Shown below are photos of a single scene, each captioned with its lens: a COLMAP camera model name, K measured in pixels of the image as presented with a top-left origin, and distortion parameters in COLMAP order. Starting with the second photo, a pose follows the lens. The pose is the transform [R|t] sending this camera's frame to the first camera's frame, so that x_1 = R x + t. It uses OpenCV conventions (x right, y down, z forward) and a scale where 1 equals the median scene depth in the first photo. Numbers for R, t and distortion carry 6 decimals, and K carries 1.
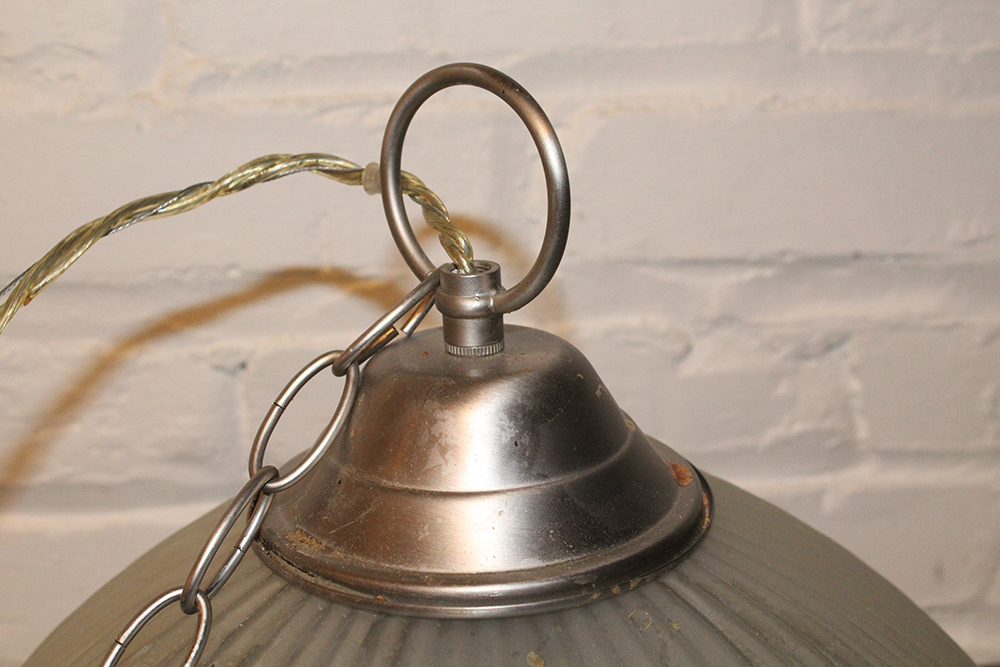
lens RADIAL K [[1662.8, 0, 500.0], [0, 1662.8, 333.5], [0, 0, 1]] dist [0.003343, -0.005837]
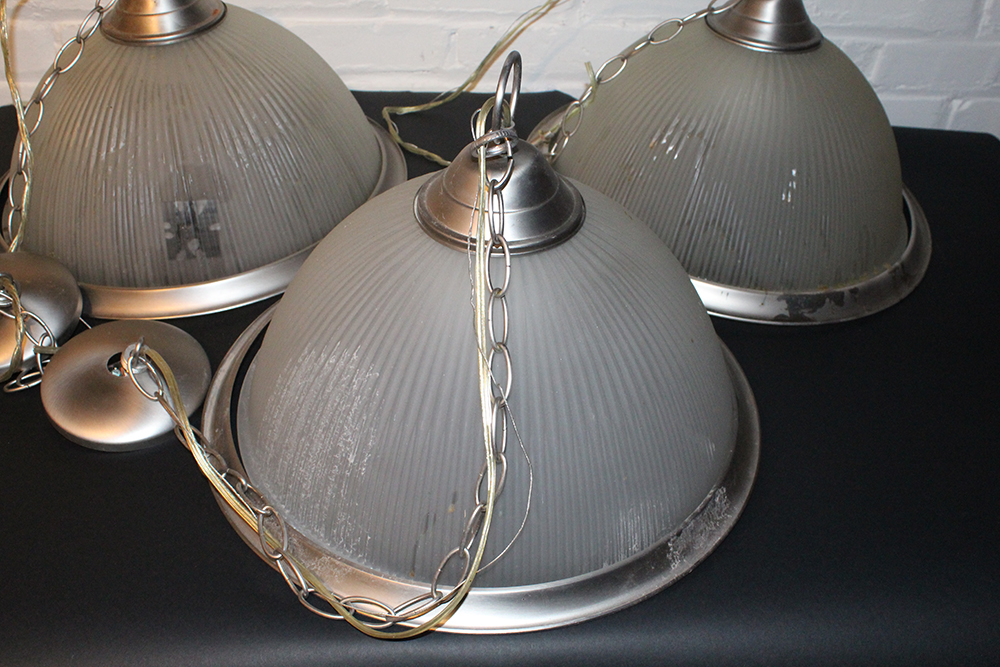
lens RADIAL K [[1088.8, 0, 498.6], [0, 1088.8, 348.8], [0, 0, 1]] dist [-0.113845, 0.148191]
pose [[0.994059, 0.071491, -0.082078, 0.638512], [-0.035879, 0.927132, 0.373013, -0.085773], [0.102764, -0.367852, 0.924189, -0.896296]]
